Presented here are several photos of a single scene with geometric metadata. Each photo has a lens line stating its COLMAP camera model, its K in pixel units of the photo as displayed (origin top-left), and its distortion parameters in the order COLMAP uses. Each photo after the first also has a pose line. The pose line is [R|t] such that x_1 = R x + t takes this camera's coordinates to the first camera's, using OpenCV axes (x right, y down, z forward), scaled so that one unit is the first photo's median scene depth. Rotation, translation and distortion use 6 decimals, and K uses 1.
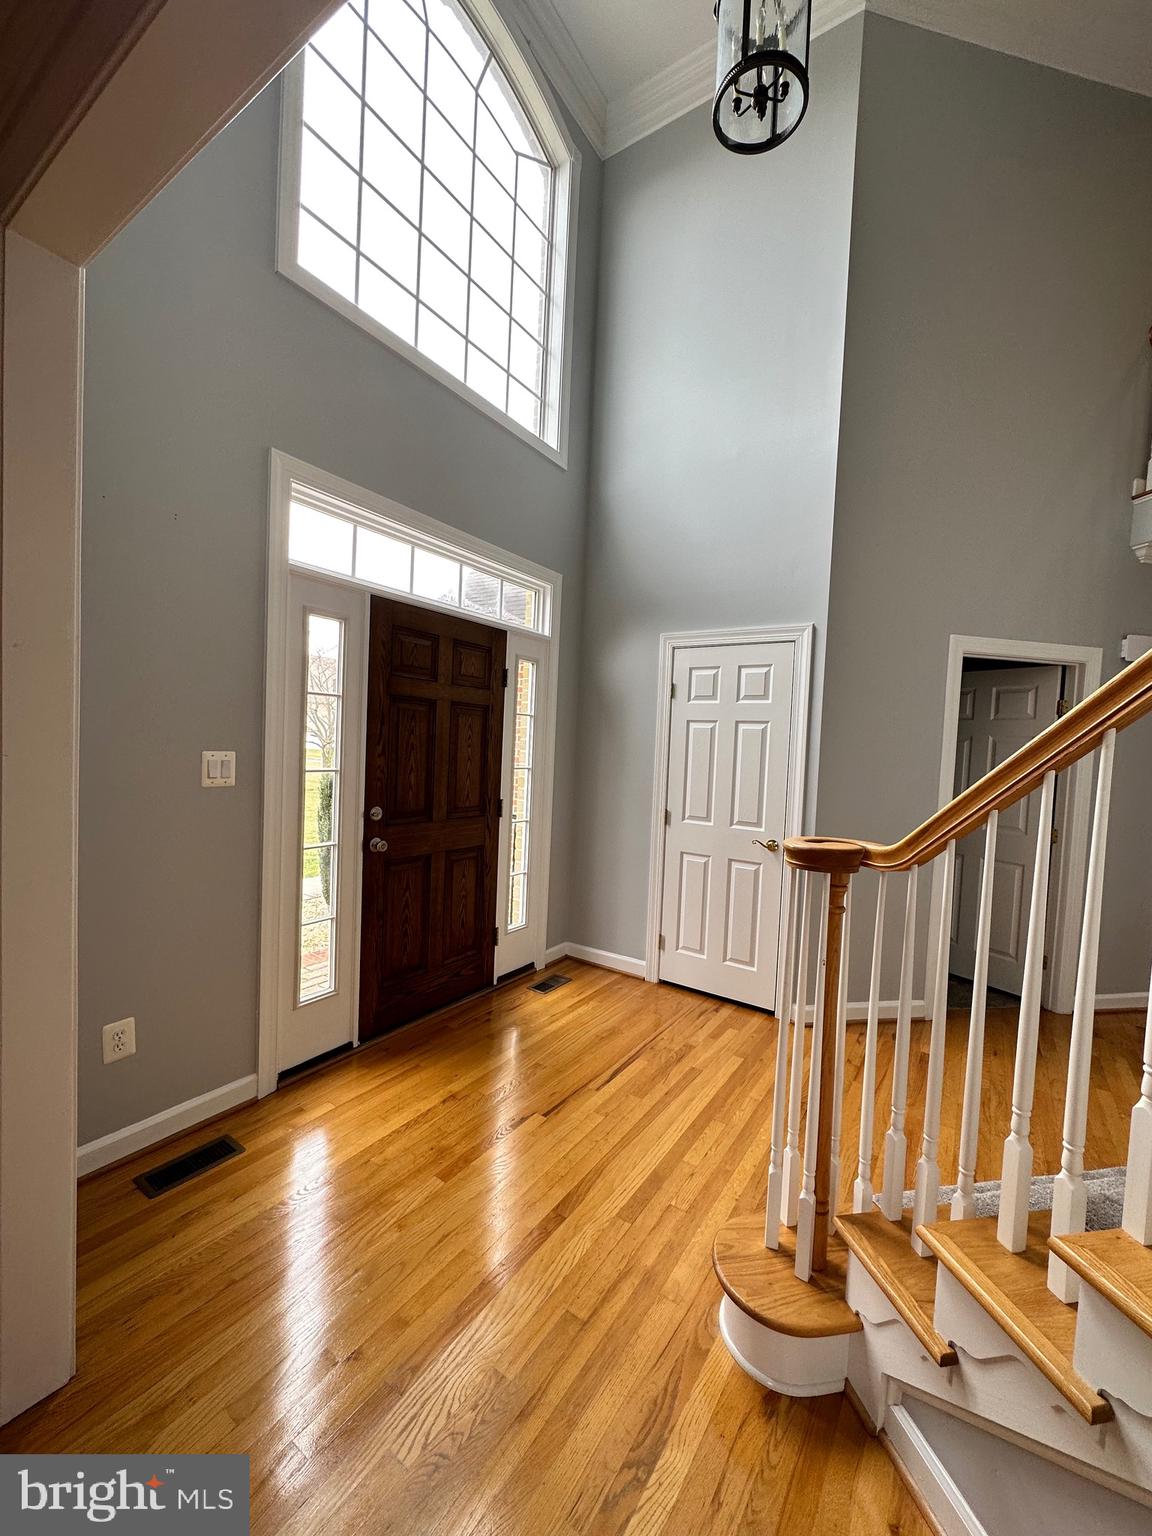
lens RADIAL K [[608.4, 0, 576.0], [0, 608.4, 768.0], [0, 0, 1]] dist [-0.001103, -0.000187]
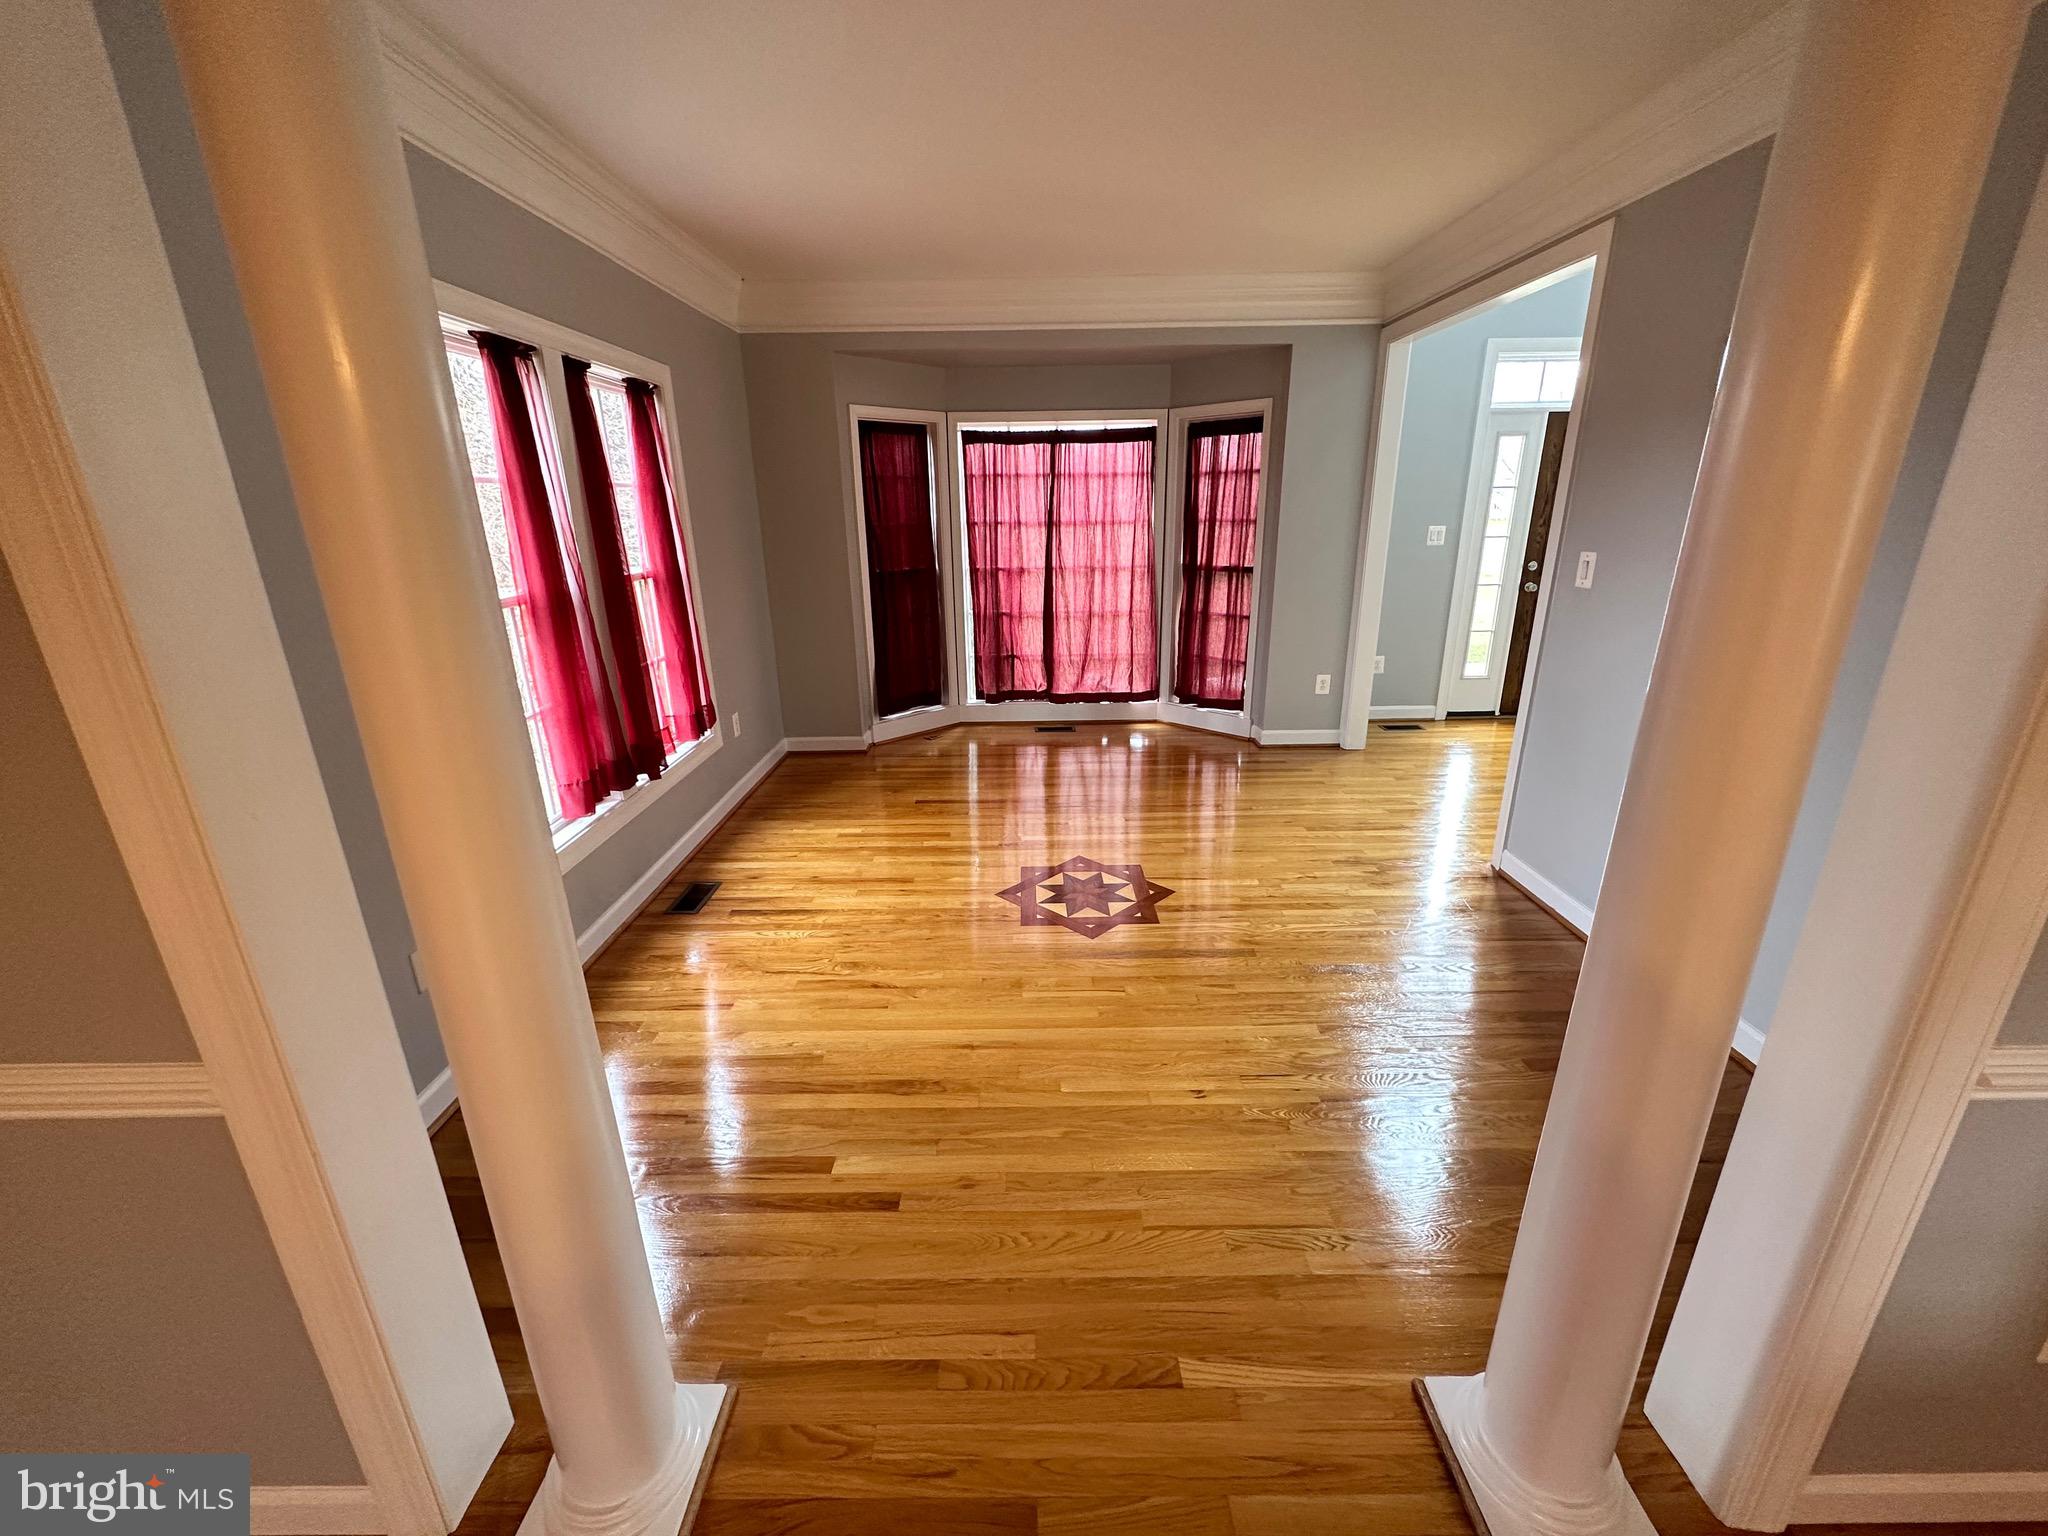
lens RADIAL K [[811.1, 0, 1032.3], [0, 811.1, 770.6], [0, 0, 1]] dist [-0.001103, -0.000187]
pose [[0.564010, 0.207692, -0.799223, 0.773418], [0.008606, 0.966323, 0.257189, 0.041618], [0.825723, -0.151936, 0.543228, -1.349075]]
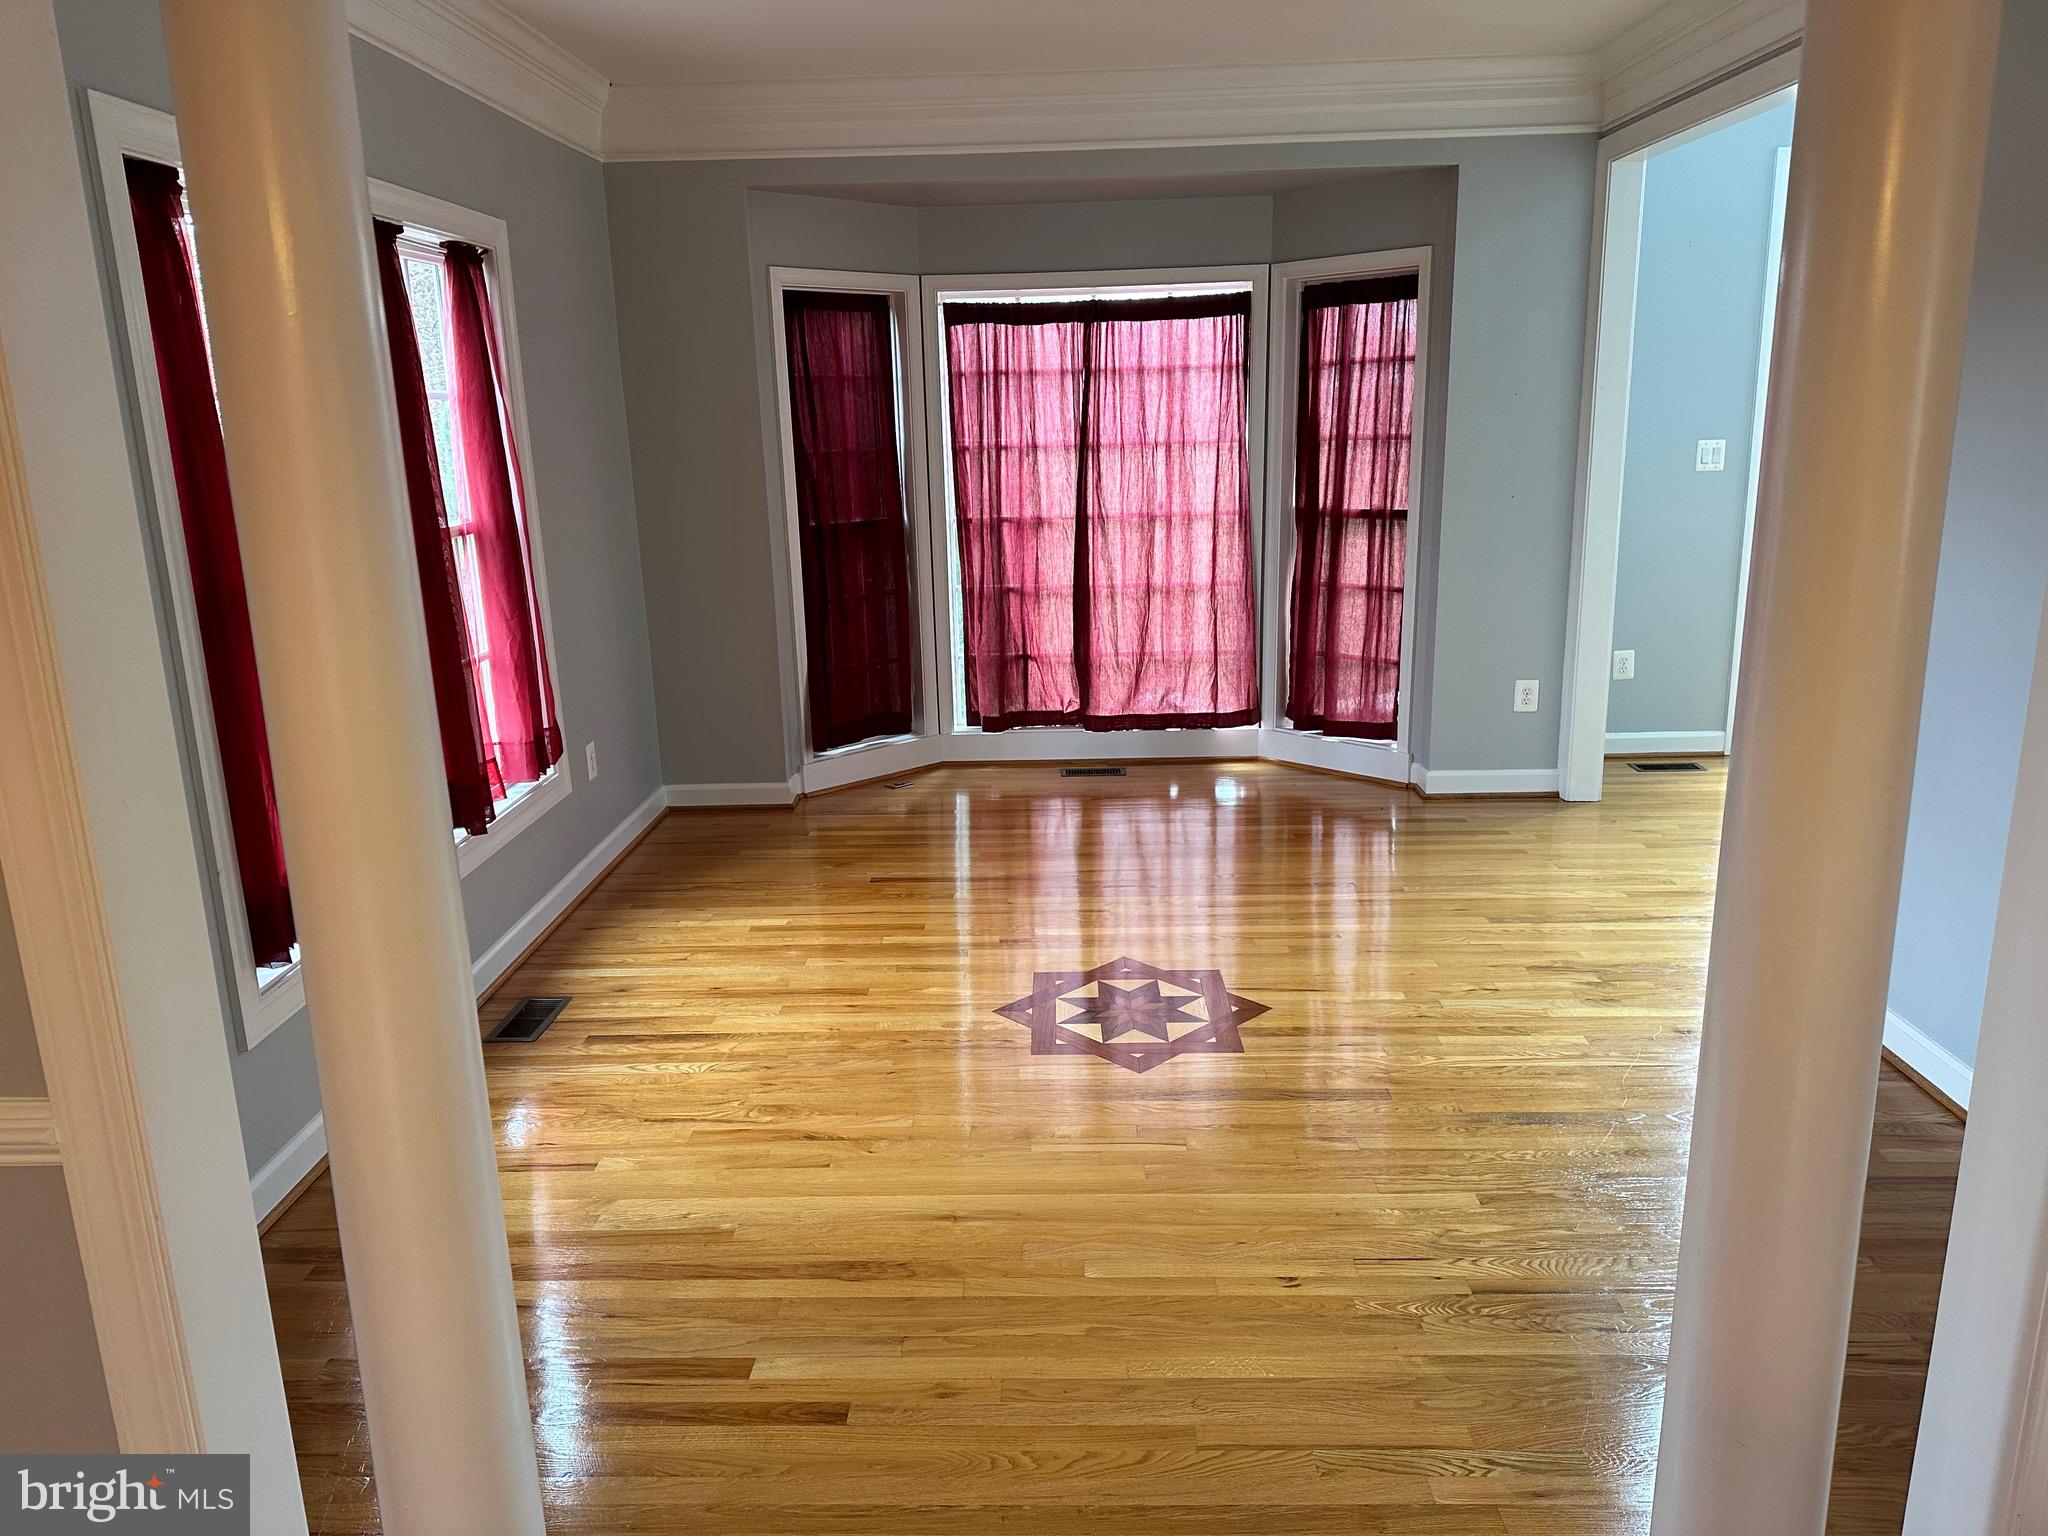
lens RADIAL K [[1432.8, 0, 1024.0], [0, 1432.8, 768.0], [0, 0, 1]] dist [0.159878, -0.282331]
pose [[0.537775, 0.147434, -0.830097, 0.998969], [0.018395, 0.982305, 0.186385, 0.037329], [0.842888, -0.115503, 0.525547, -1.471430]]
